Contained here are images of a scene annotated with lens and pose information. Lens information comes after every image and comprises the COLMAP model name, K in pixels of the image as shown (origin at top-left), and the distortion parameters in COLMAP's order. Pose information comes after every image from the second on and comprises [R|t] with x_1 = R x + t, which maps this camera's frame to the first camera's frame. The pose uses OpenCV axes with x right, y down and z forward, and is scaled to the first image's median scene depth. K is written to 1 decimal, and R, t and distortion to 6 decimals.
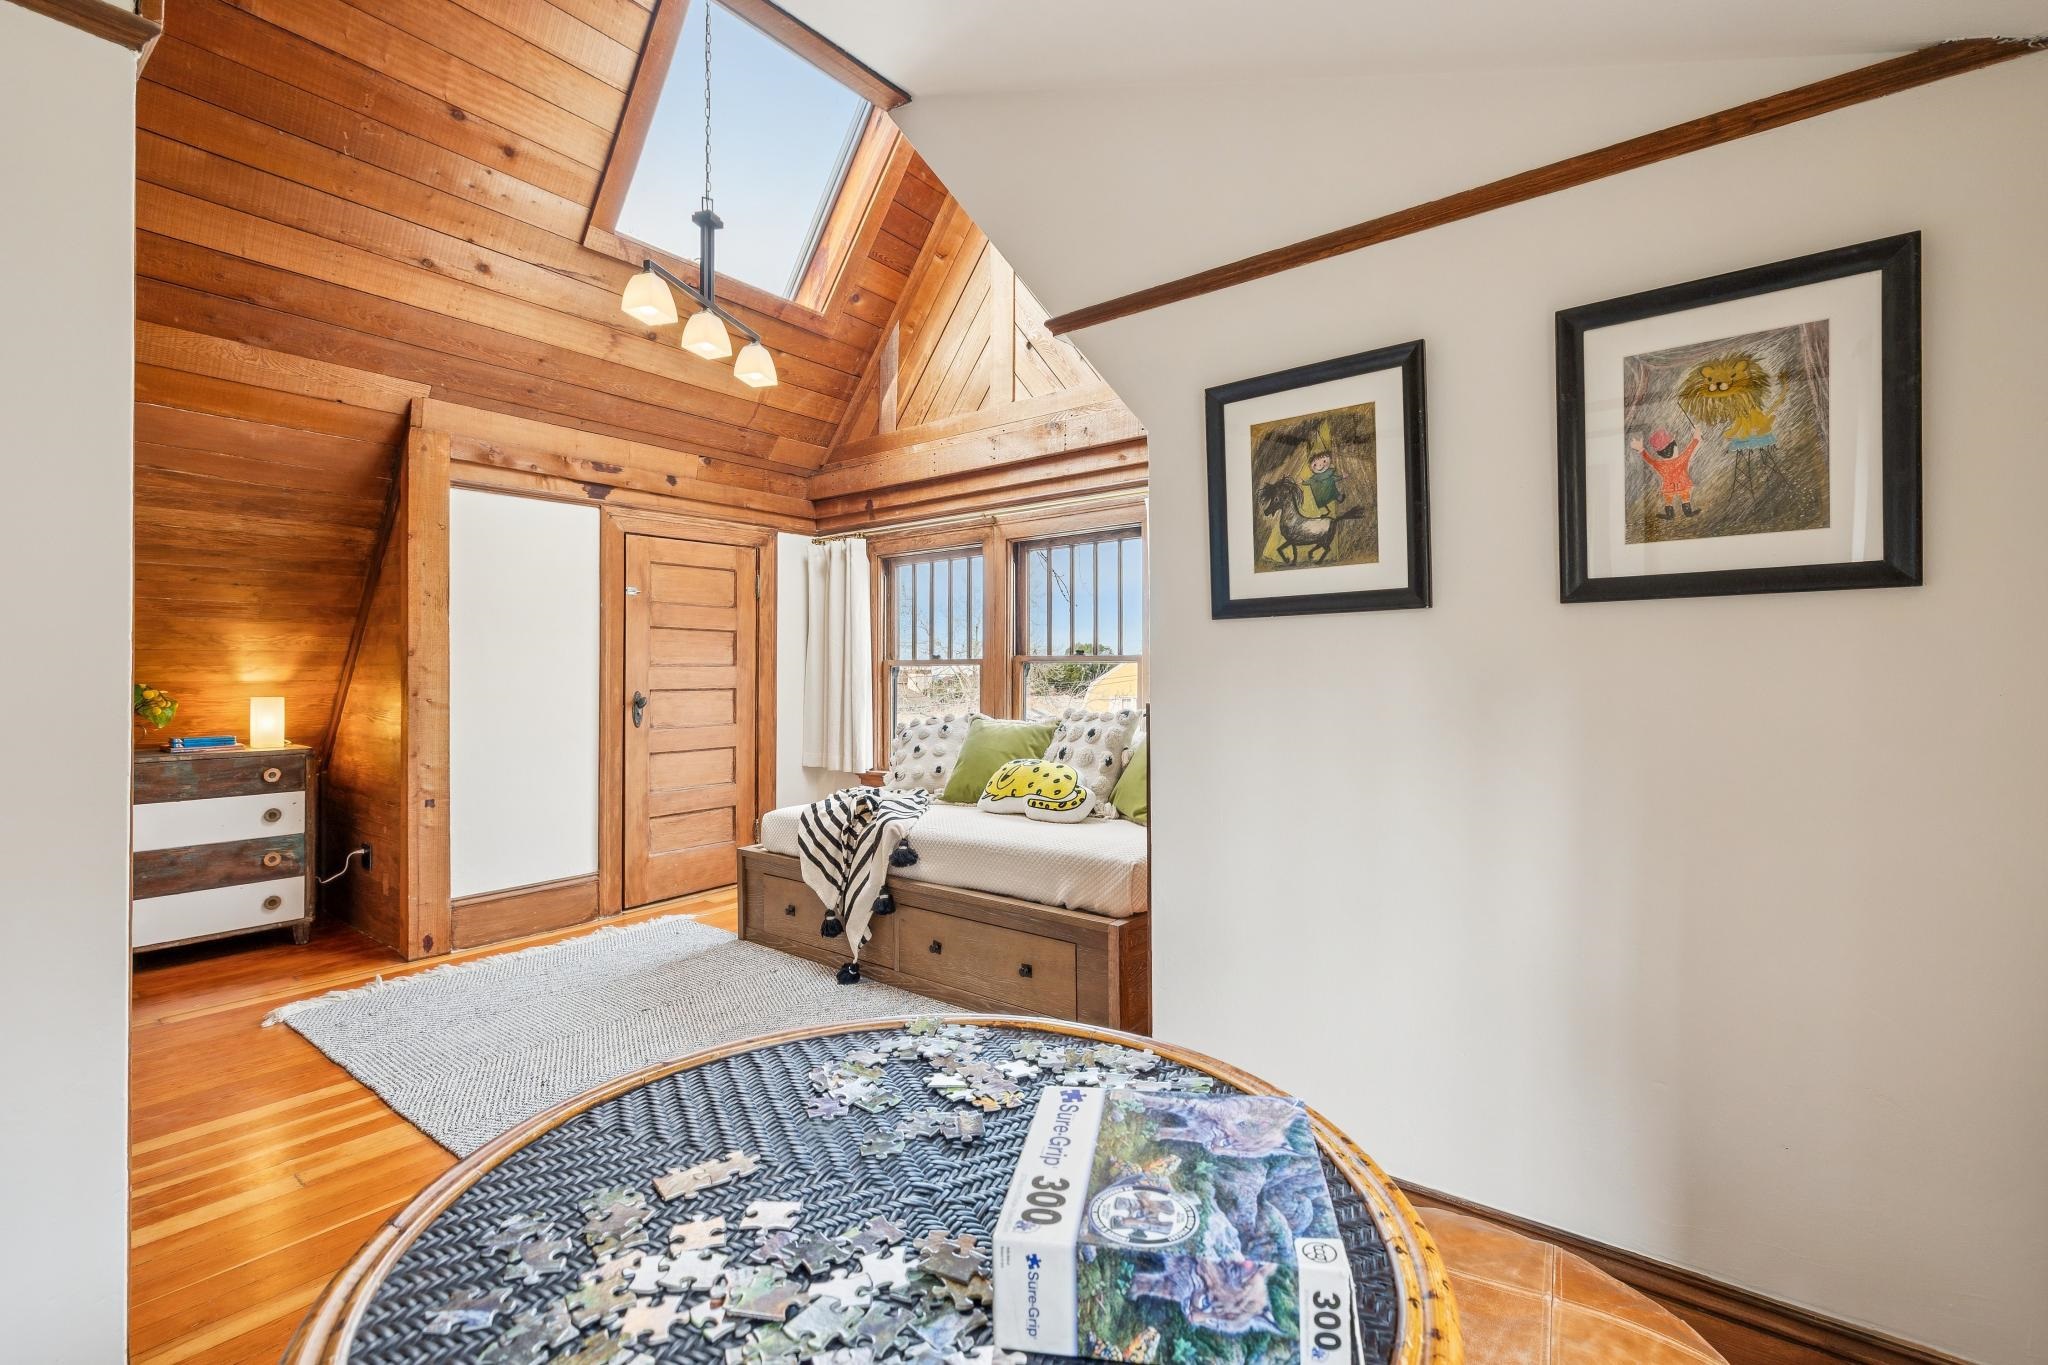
lens RADIAL K [[917.3, 0, 1022.8], [0, 917.3, 652.3], [0, 0, 1]] dist [0.002156, 0.000225]
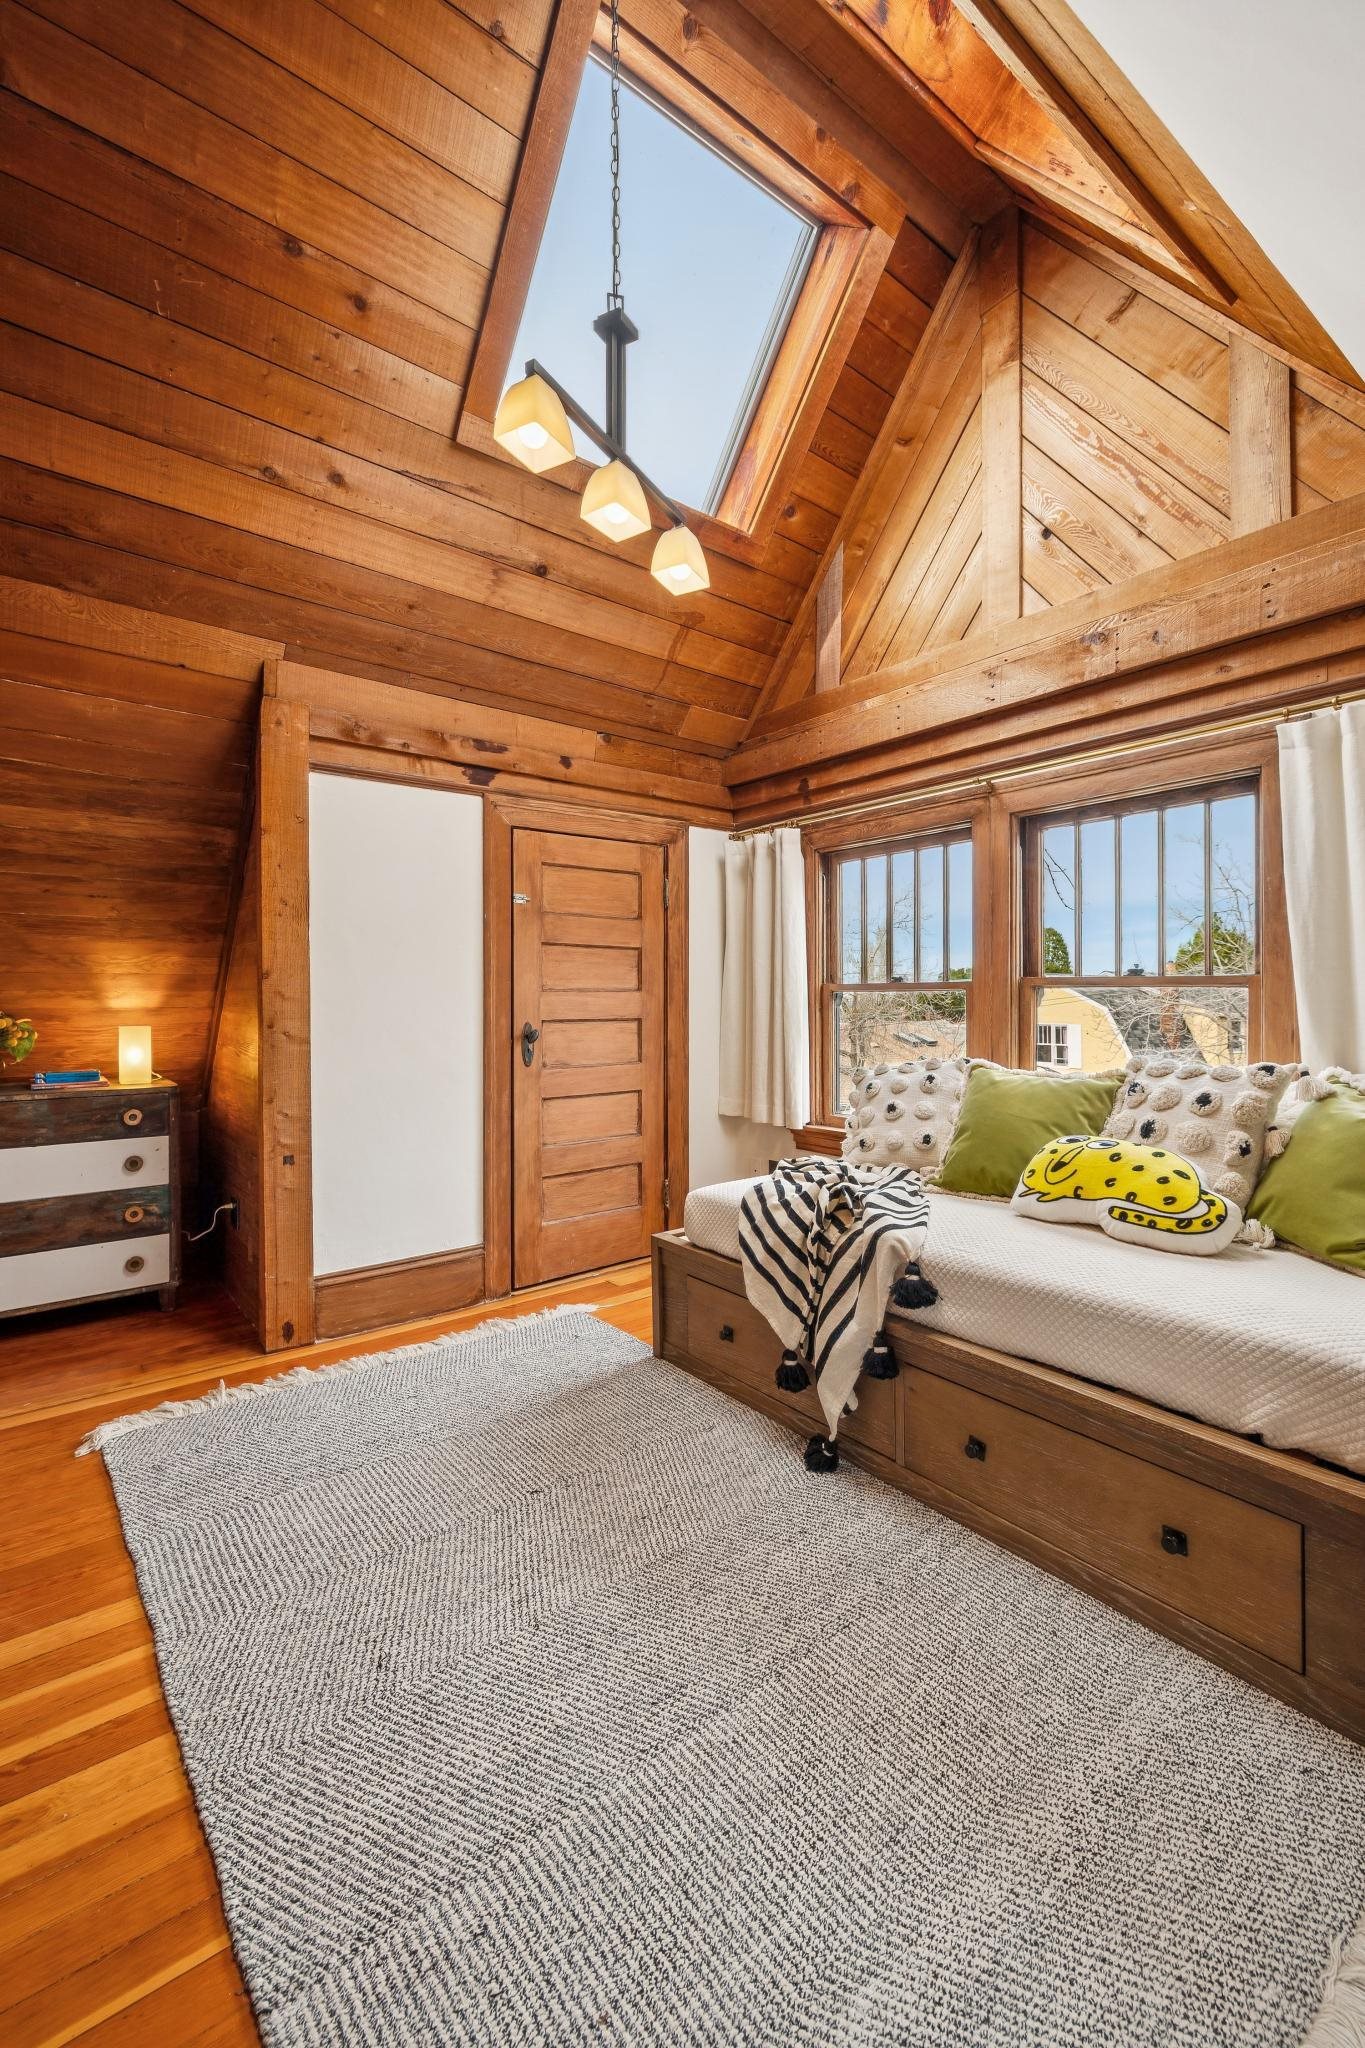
lens RADIAL K [[873.1, 0, 677.3], [0, 873.1, 996.5], [0, 0, 1]] dist [-0.000712, 0.000101]
pose [[0.972144, 0.002445, -0.234372, -0.126712], [0.002709, 0.999762, 0.021668, 0.003832], [0.234369, -0.021700, 0.971905, 0.322993]]
